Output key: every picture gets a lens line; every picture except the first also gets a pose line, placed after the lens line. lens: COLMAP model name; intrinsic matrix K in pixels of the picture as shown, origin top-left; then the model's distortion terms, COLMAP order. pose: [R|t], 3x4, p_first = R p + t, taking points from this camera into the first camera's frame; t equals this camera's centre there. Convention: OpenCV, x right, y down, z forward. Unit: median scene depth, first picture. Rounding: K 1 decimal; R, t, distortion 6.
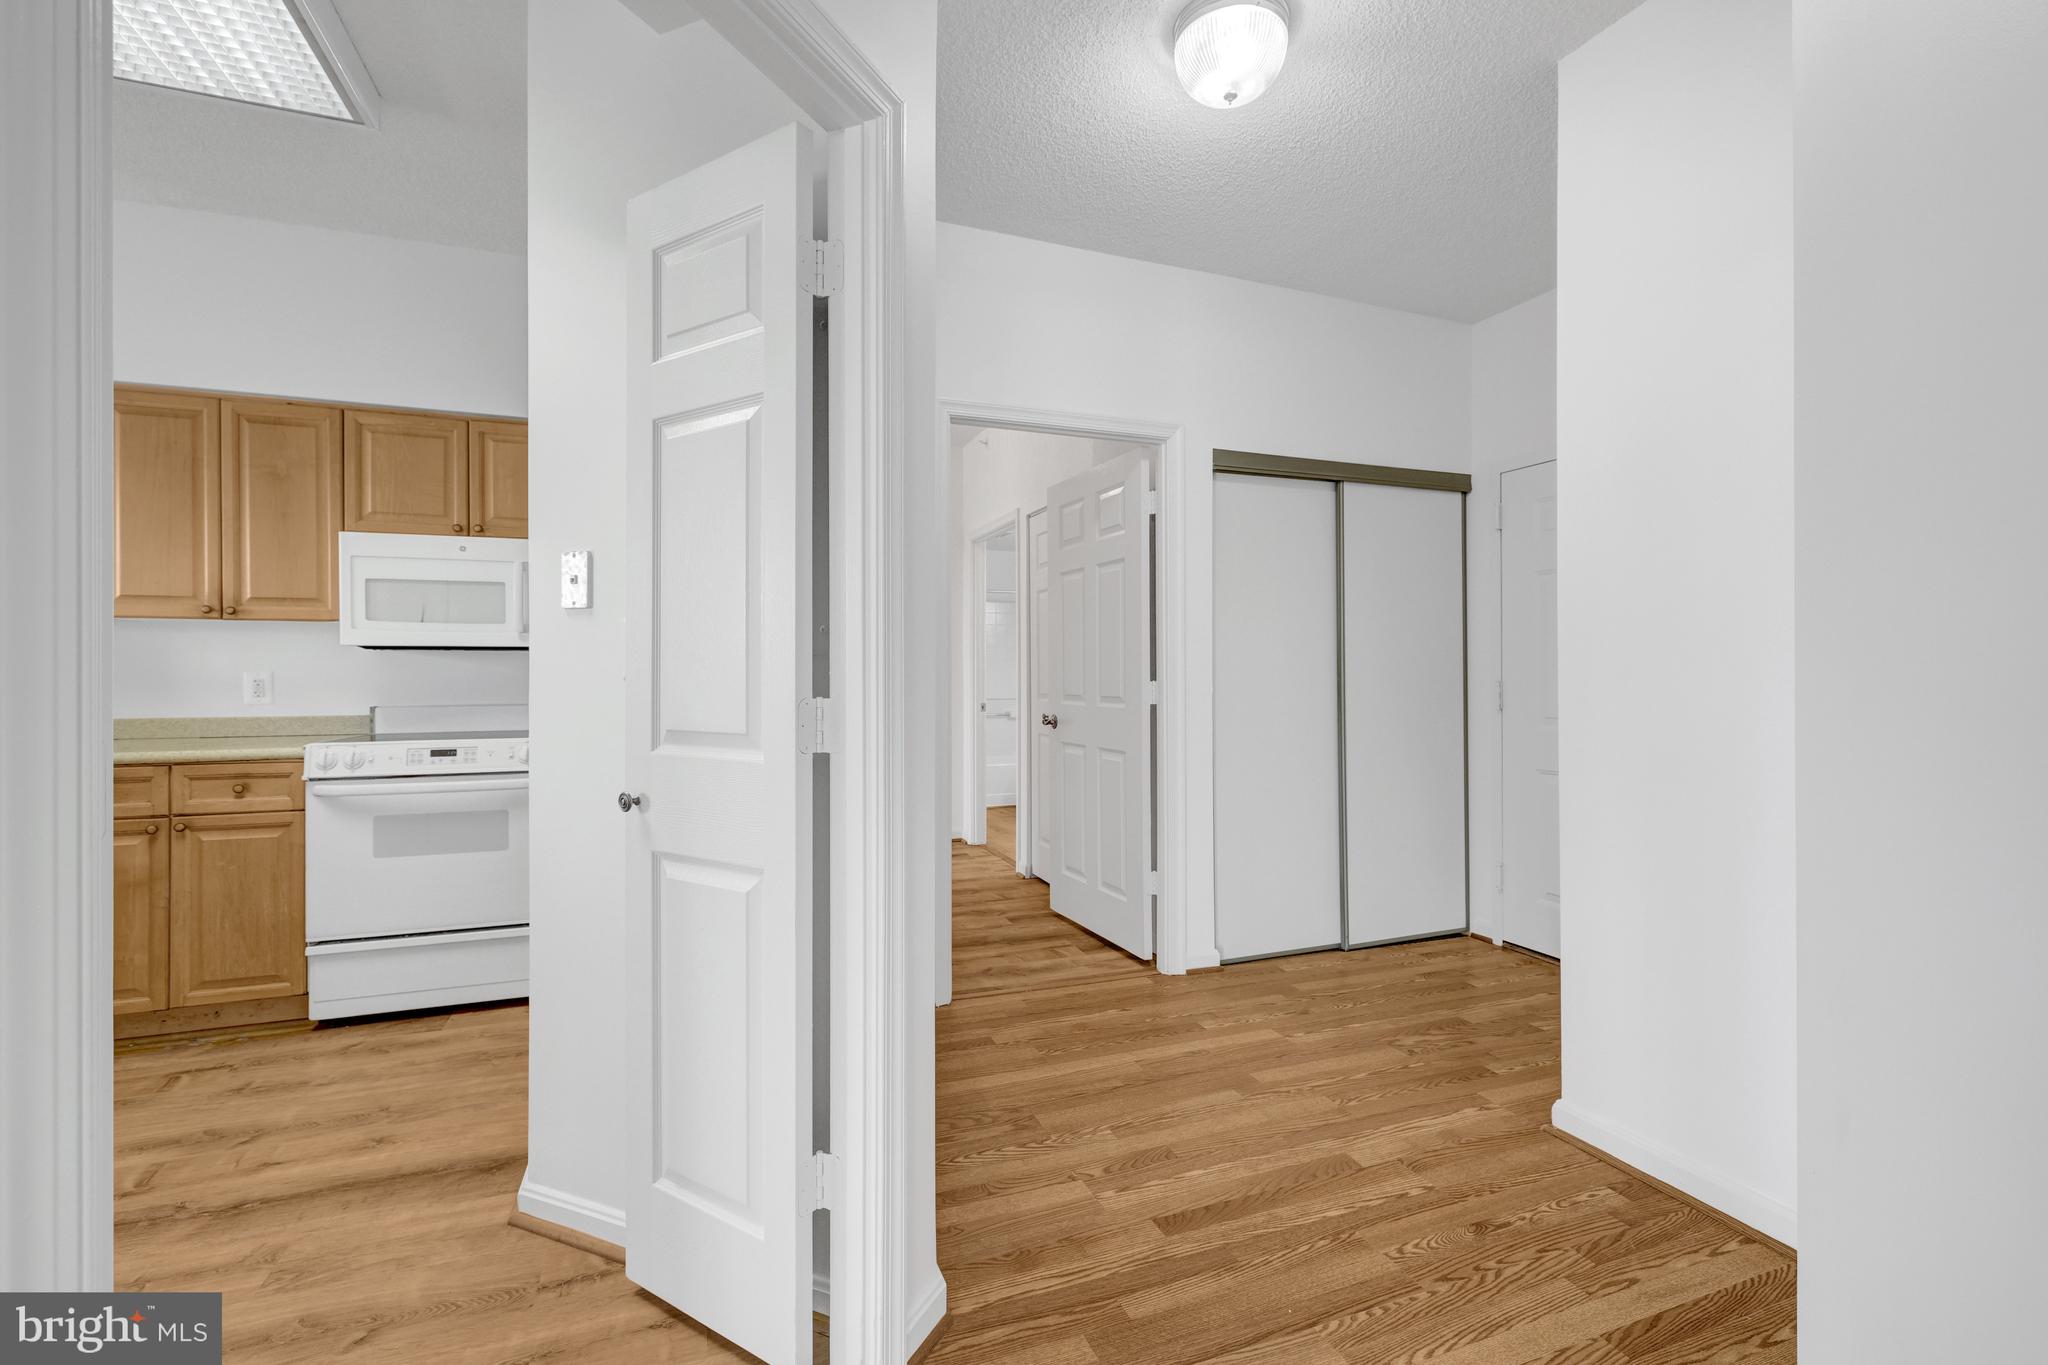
lens RADIAL K [[903.4, 0, 1036.7], [0, 903.4, 670.5], [0, 0, 1]] dist [0.000016, -0.000173]
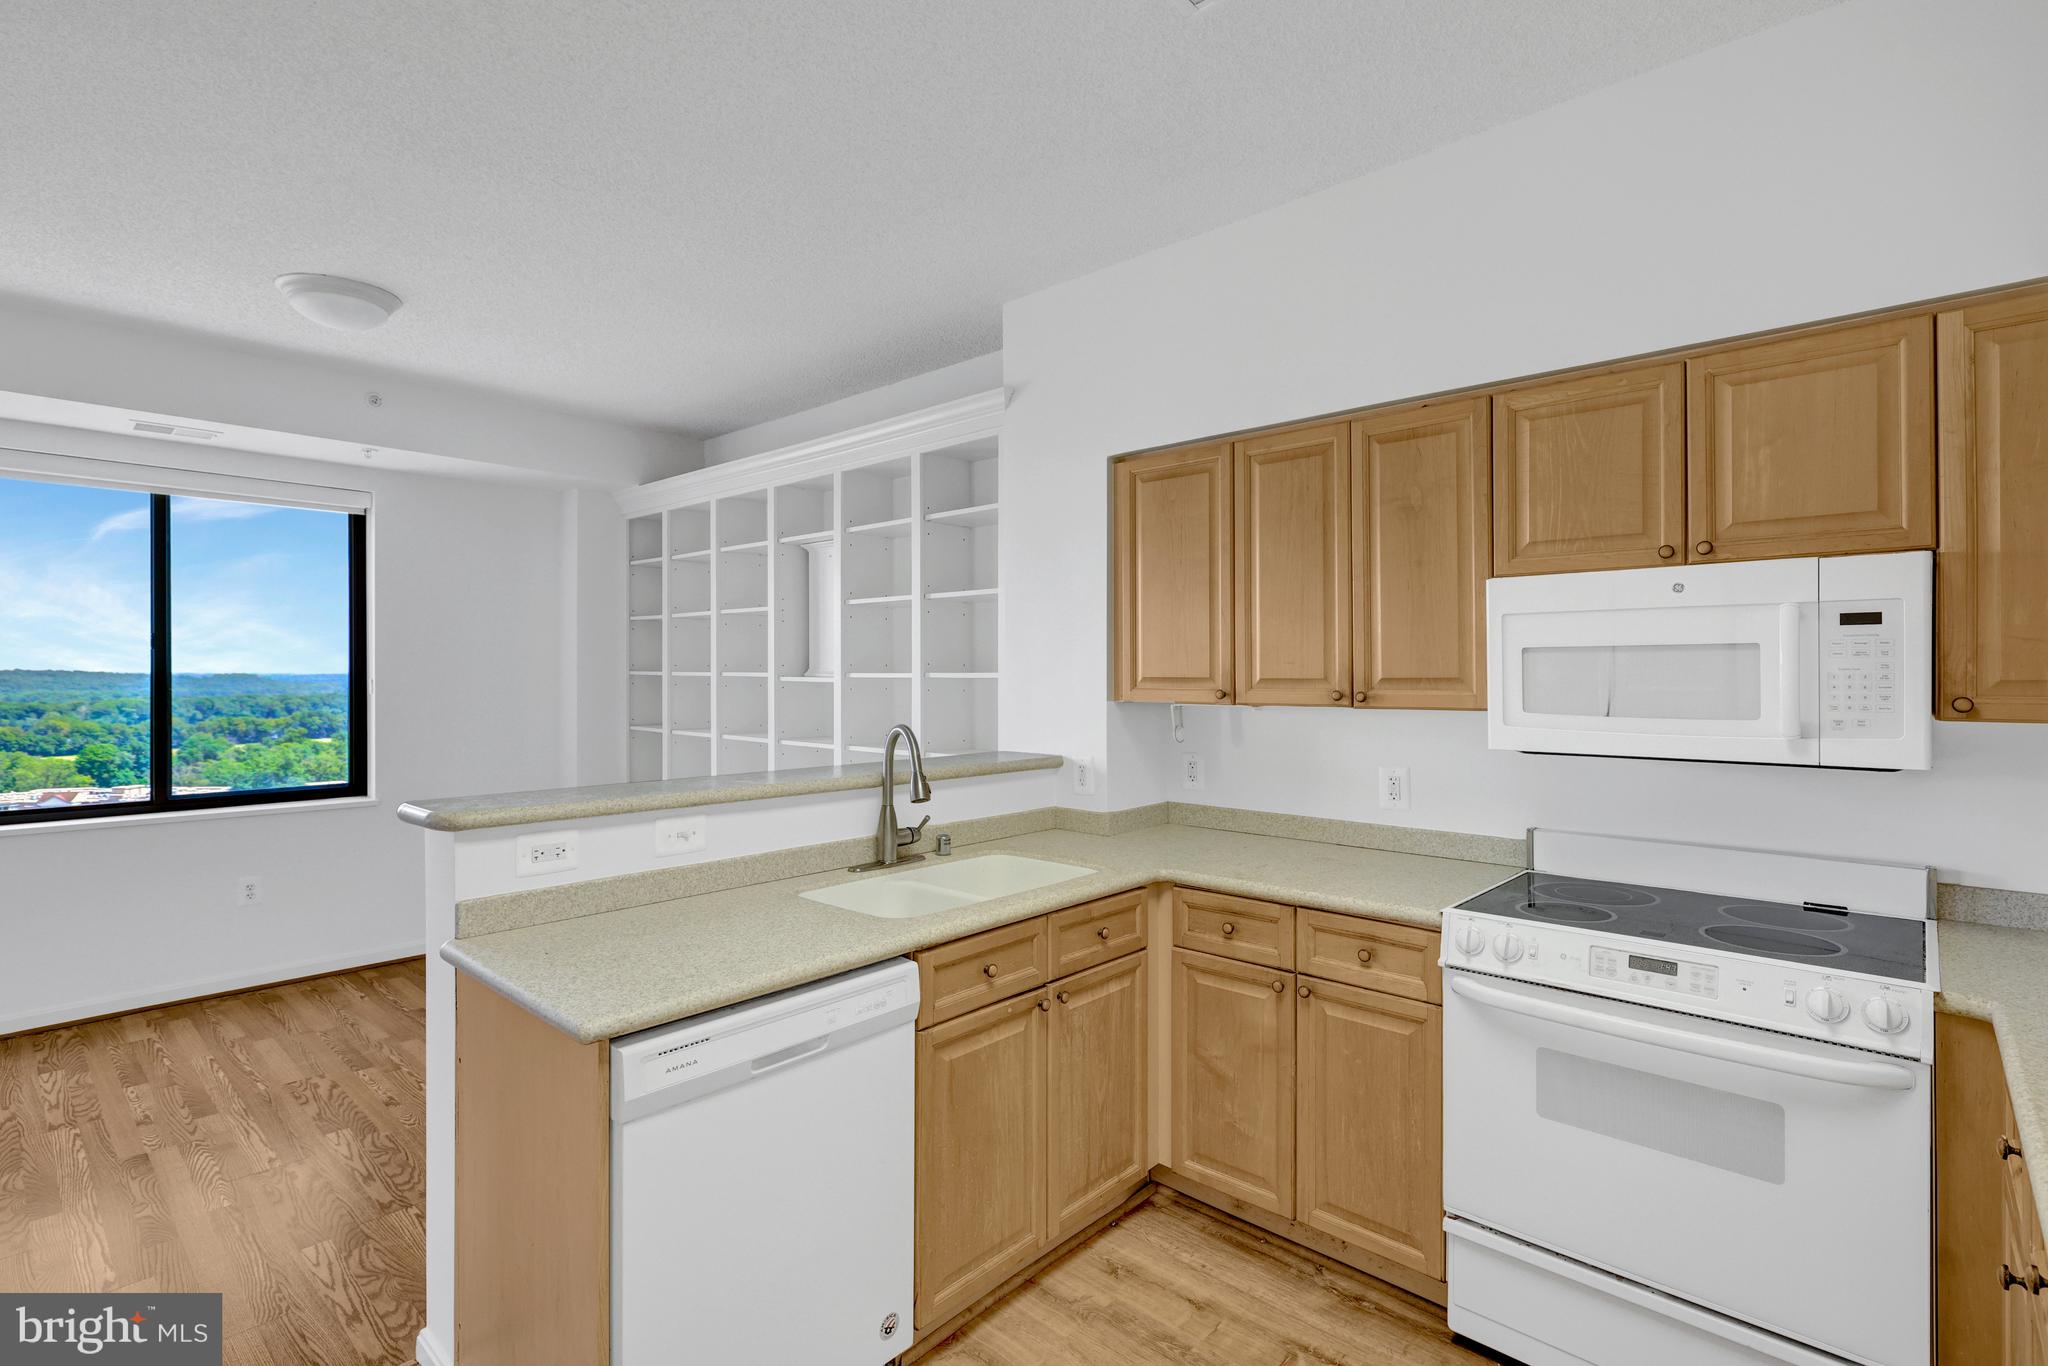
lens RADIAL K [[966.9, 0, 1024.9], [0, 966.9, 675.0], [0, 0, 1]] dist [0.001800, 0.001501]
pose [[0.451696, 0.002839, -0.892167, -0.300656], [0.003251, 0.999983, 0.004828, -0.091265], [0.892166, -0.005082, 0.451679, 0.388470]]
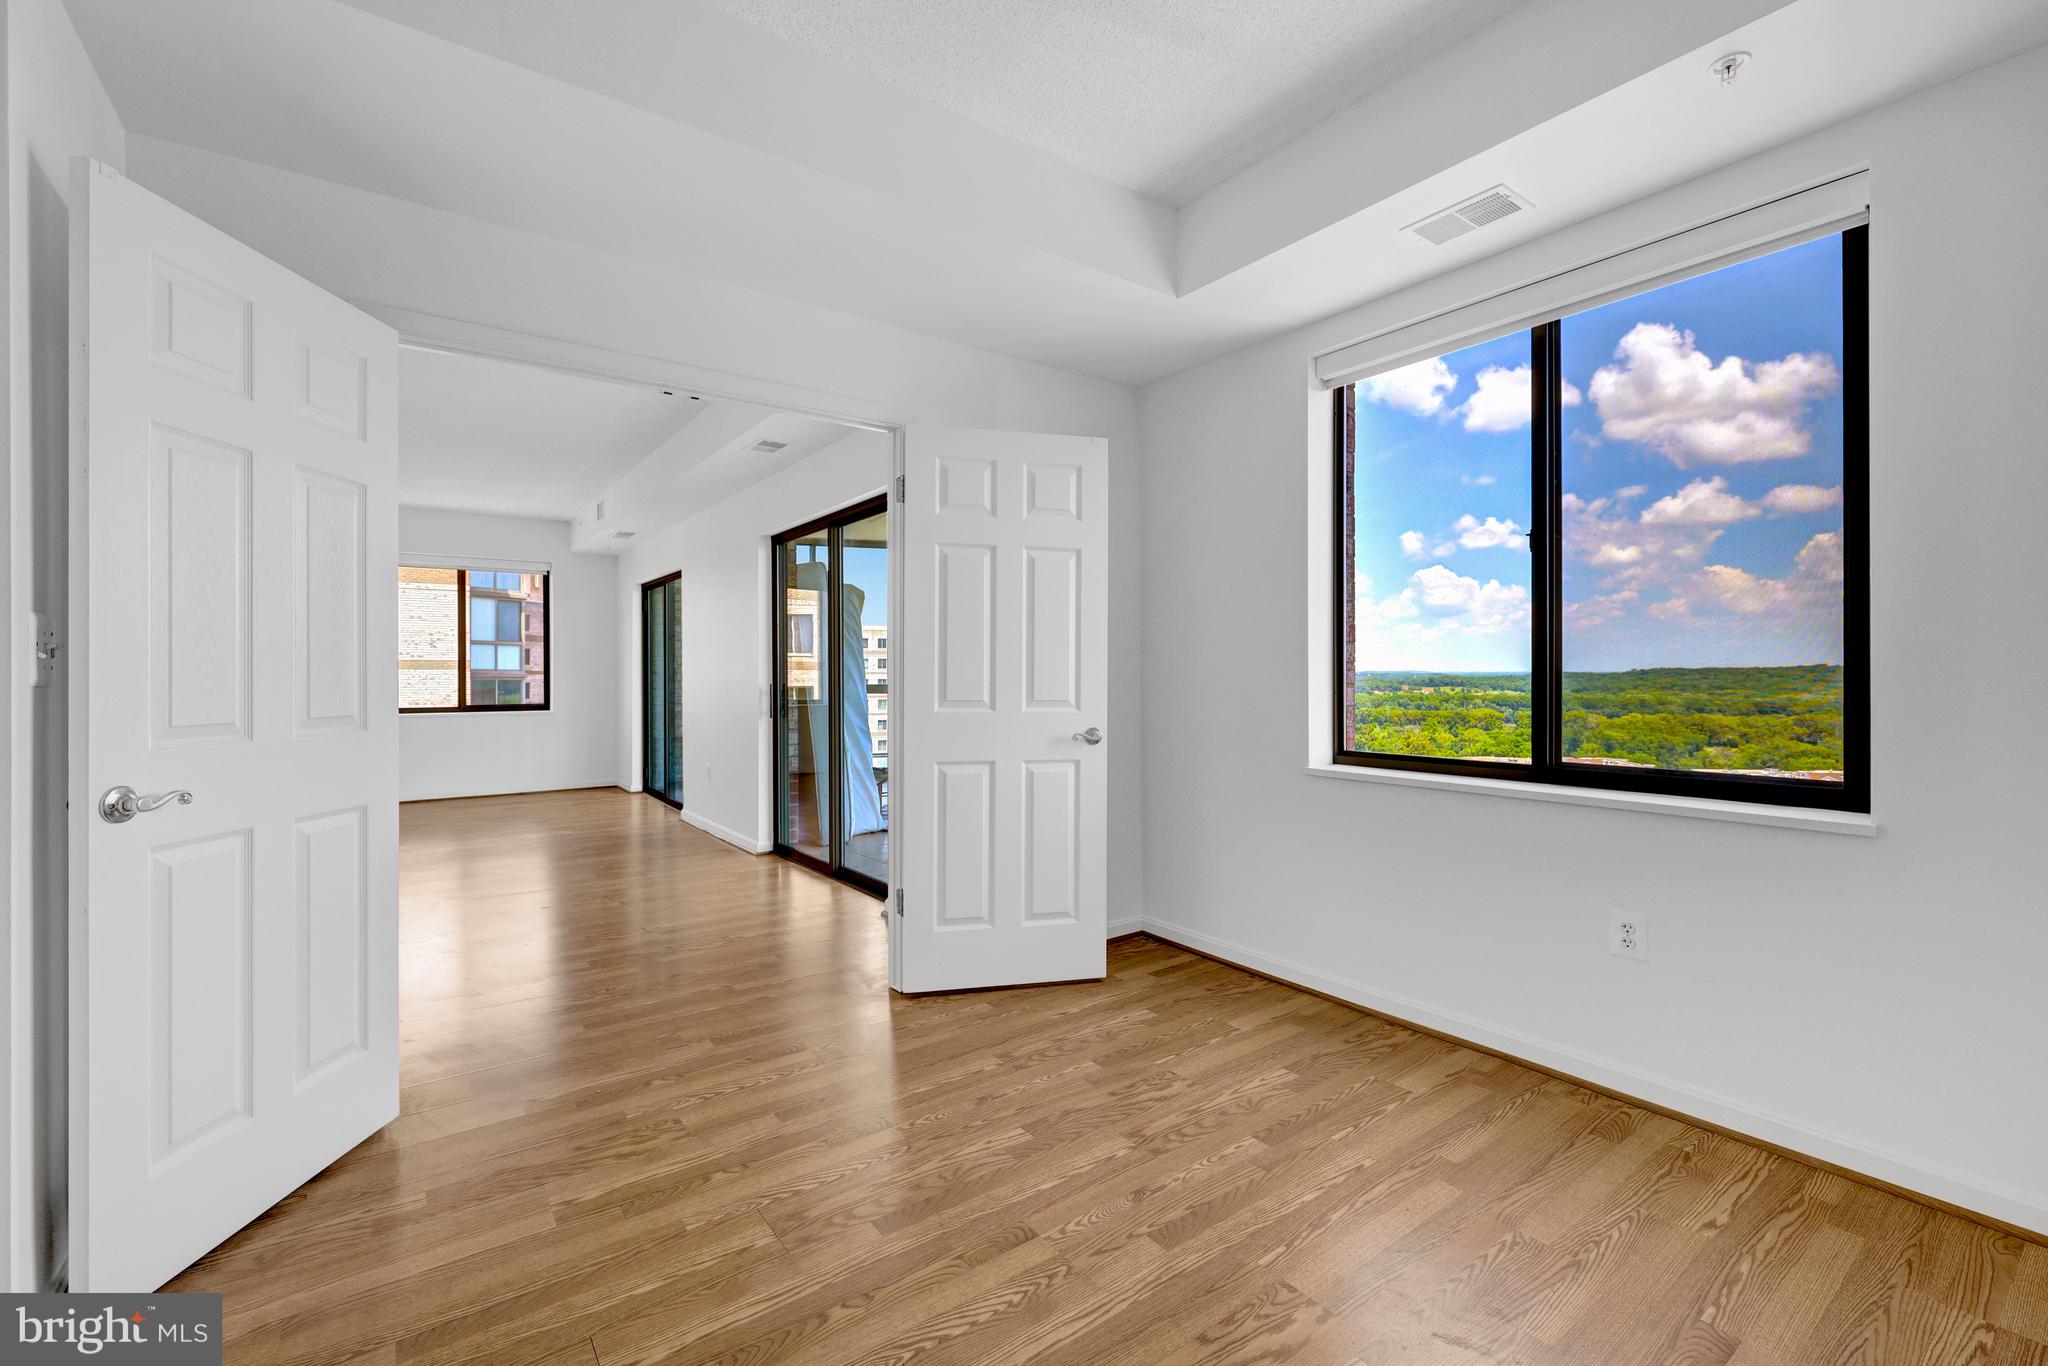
lens RADIAL K [[874.2, 0, 1026.2], [0, 874.2, 677.0], [0, 0, 1]] dist [0.000096, -0.000354]
pose [[-0.963768, 0.004239, -0.266707, -1.375672], [0.004394, 0.999990, 0.000016, 0.001558], [0.266705, -0.001157, -0.963778, 0.615018]]
